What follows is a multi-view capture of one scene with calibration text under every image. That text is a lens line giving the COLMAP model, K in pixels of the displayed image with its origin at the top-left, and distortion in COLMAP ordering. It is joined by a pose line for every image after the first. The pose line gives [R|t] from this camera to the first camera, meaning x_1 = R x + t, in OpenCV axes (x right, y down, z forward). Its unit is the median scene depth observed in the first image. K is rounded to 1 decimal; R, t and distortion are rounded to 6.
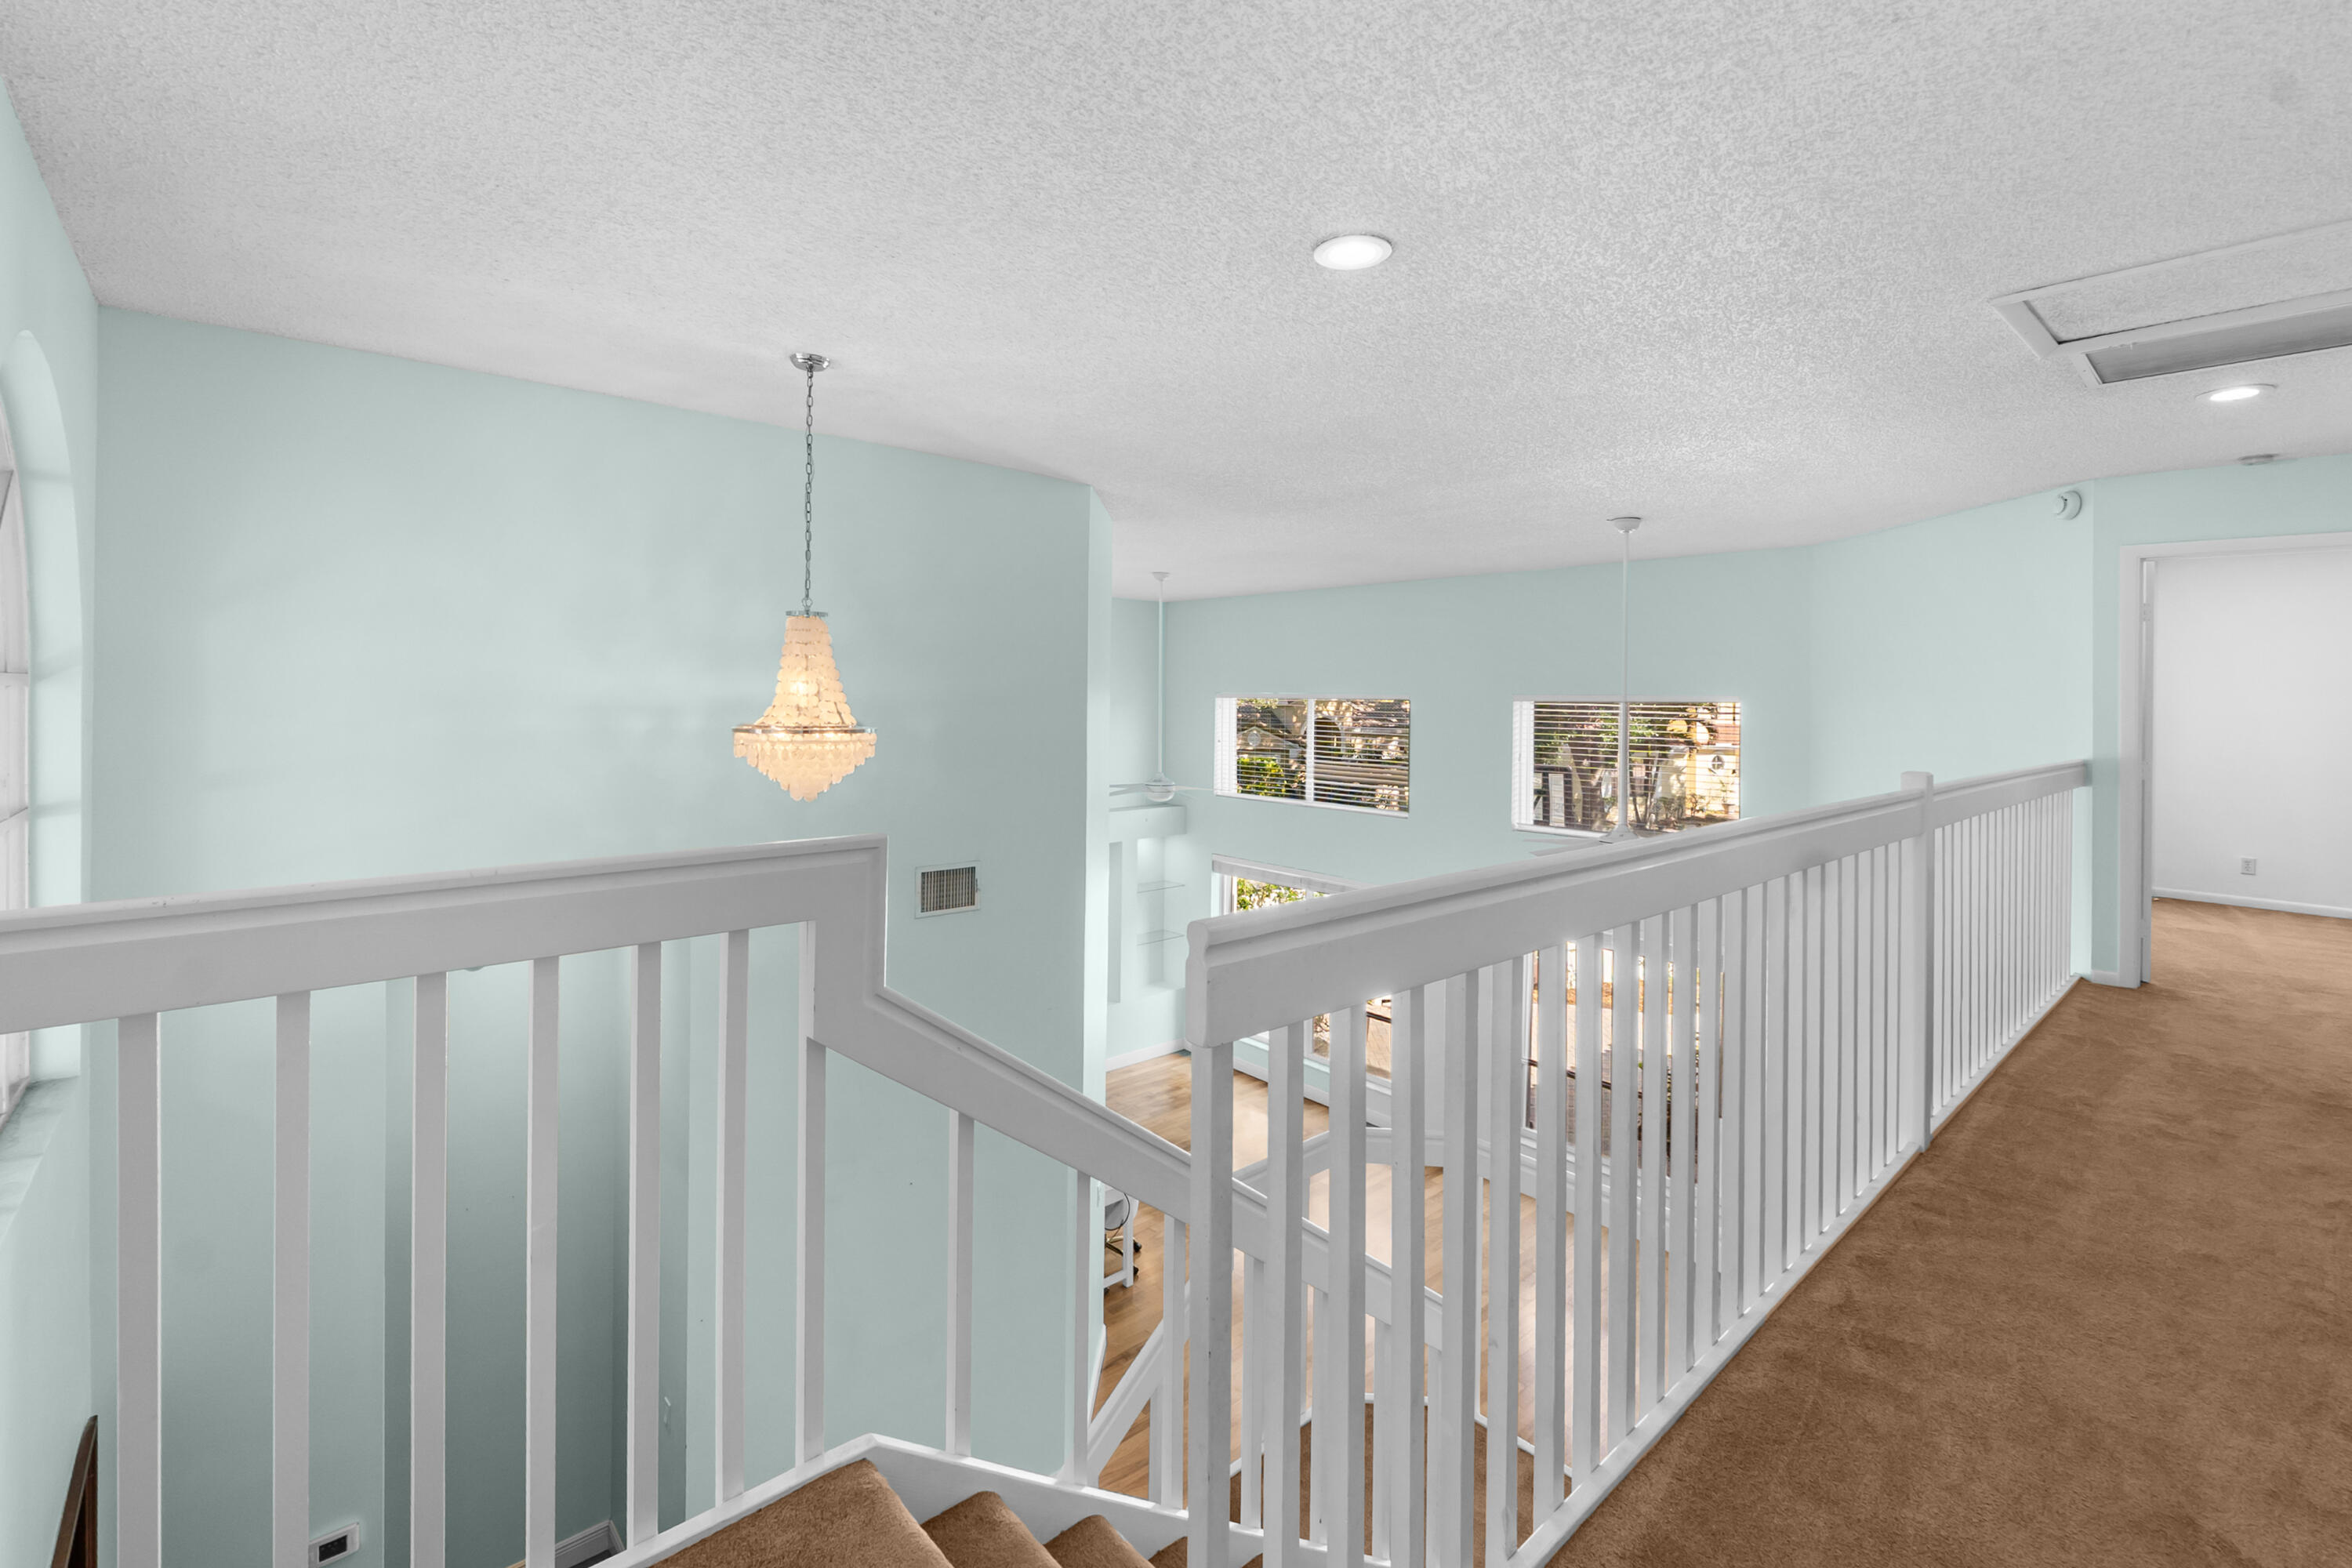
lens RADIAL K [[1019.1, 0, 1150.7], [0, 1019.1, 686.0], [0, 0, 1]] dist [-0.001475, -0.000448]
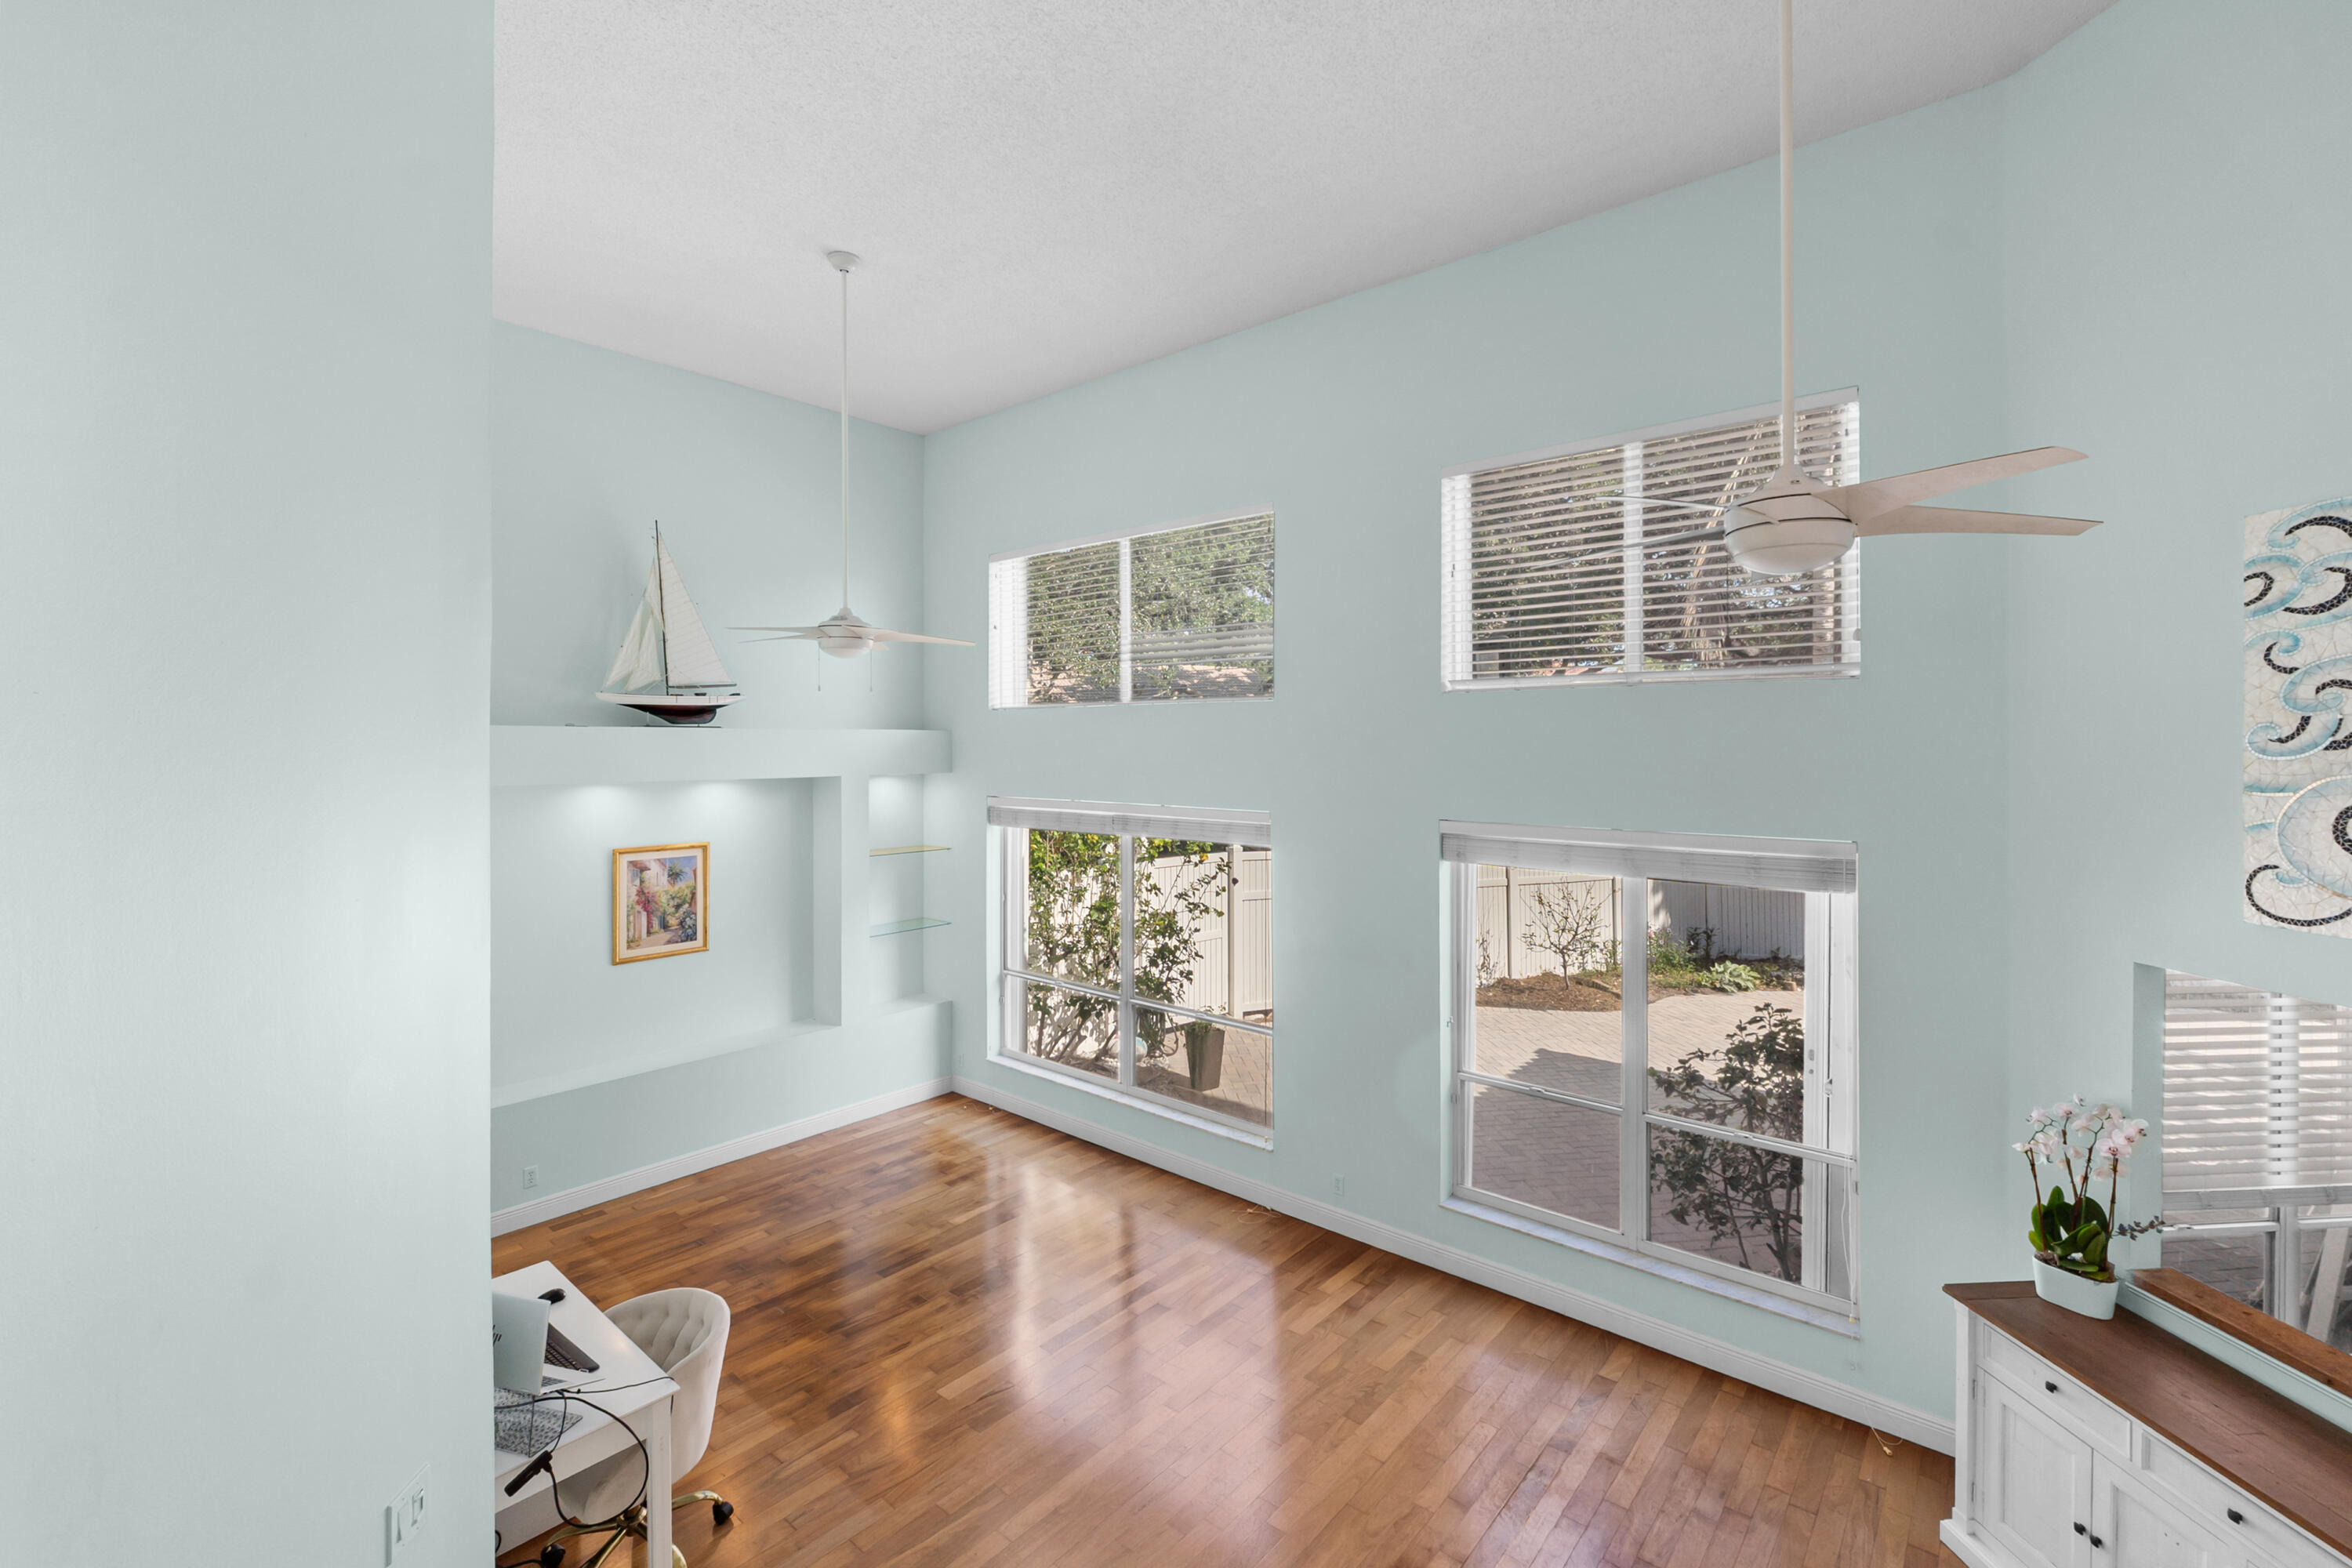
lens RADIAL K [[1028.0, 0, 1176.3], [0, 1028.0, 721.8], [0, 0, 1]] dist [-0.004376, -0.001142]
pose [[0.987559, -0.011287, 0.156846, 0.103856], [0.011007, 0.999936, 0.002656, 0.154518], [-0.156866, -0.000897, 0.987620, 0.421867]]
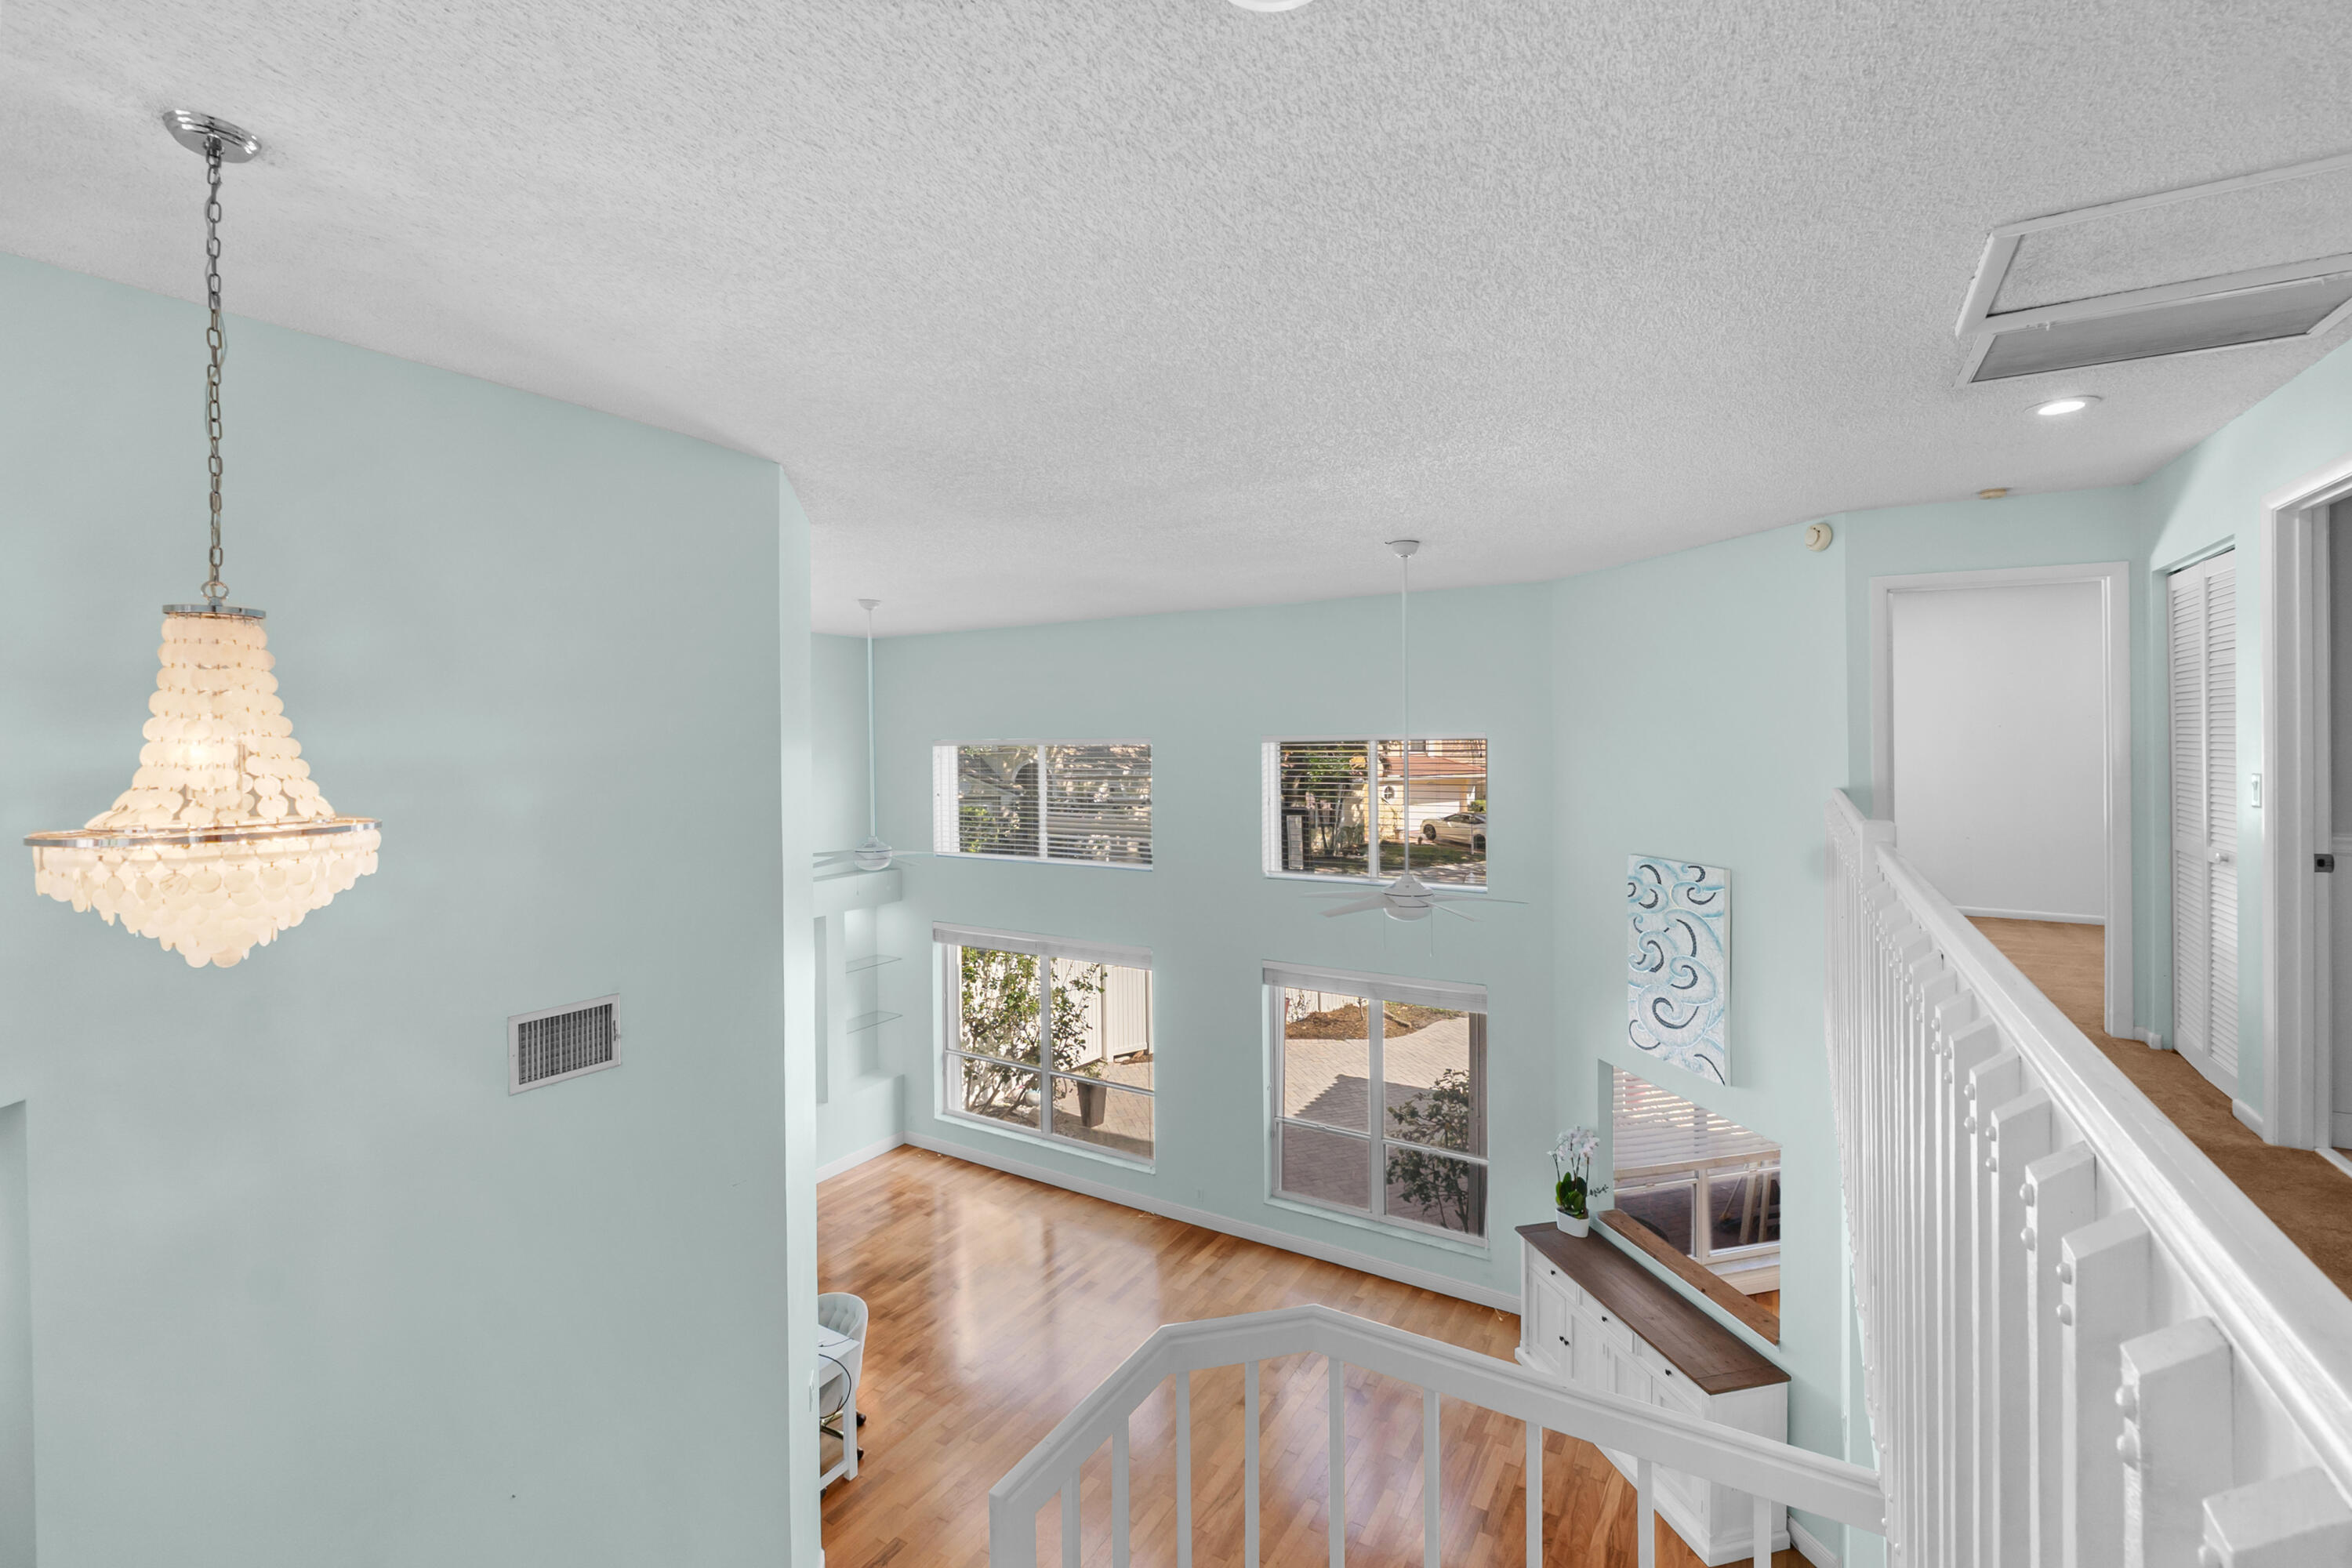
lens RADIAL K [[1000.1, 0, 1175.8], [0, 1000.1, 735.8], [0, 0, 1]] dist [-0.003464, -0.000550]
pose [[0.949689, -0.020893, 0.312498, -0.010379], [0.019325, 0.999780, 0.008114, -0.000437], [-0.312599, -0.001667, 0.949884, 0.138587]]
